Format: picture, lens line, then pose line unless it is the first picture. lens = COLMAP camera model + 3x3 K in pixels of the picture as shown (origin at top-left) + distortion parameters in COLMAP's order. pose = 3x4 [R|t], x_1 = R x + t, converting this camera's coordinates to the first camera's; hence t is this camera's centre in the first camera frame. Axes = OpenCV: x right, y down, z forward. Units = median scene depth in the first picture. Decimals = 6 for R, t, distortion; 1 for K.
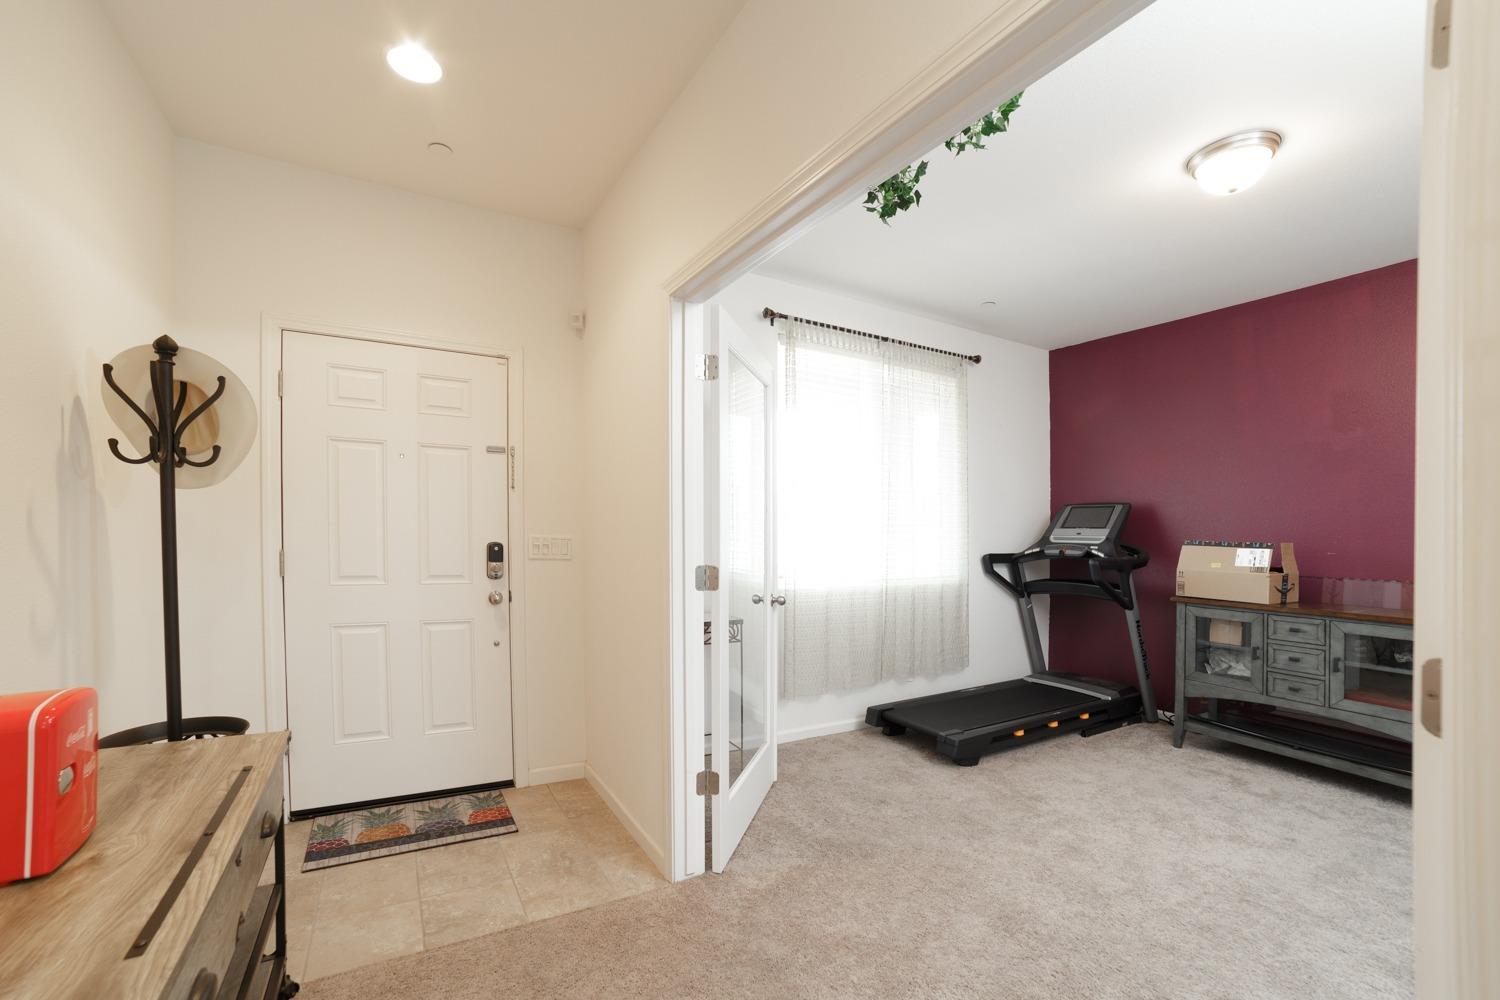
lens RADIAL K [[636.2, 0, 743.4], [0, 636.2, 506.0], [0, 0, 1]] dist [-0.077800, 0.036448]
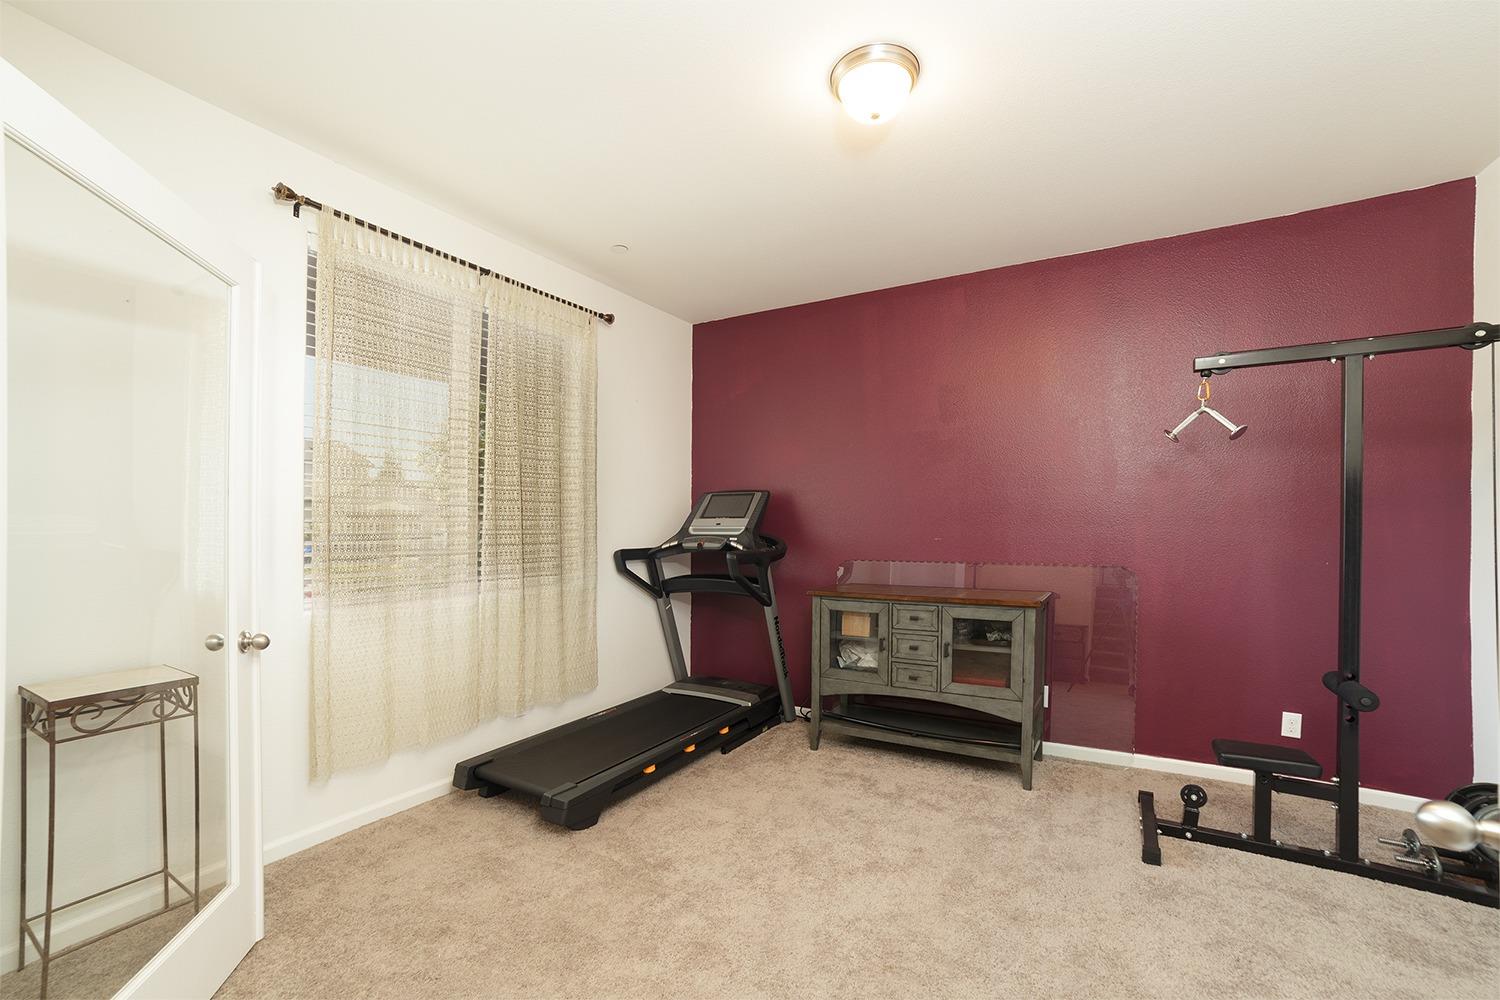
lens RADIAL K [[636.2, 0, 743.4], [0, 636.2, 506.0], [0, 0, 1]] dist [-0.077800, 0.036448]
pose [[0.871791, -0.004114, 0.489860, 0.145302], [-0.001191, 0.999944, 0.010518, 0.010473], [-0.489876, -0.009753, 0.871737, 0.220933]]
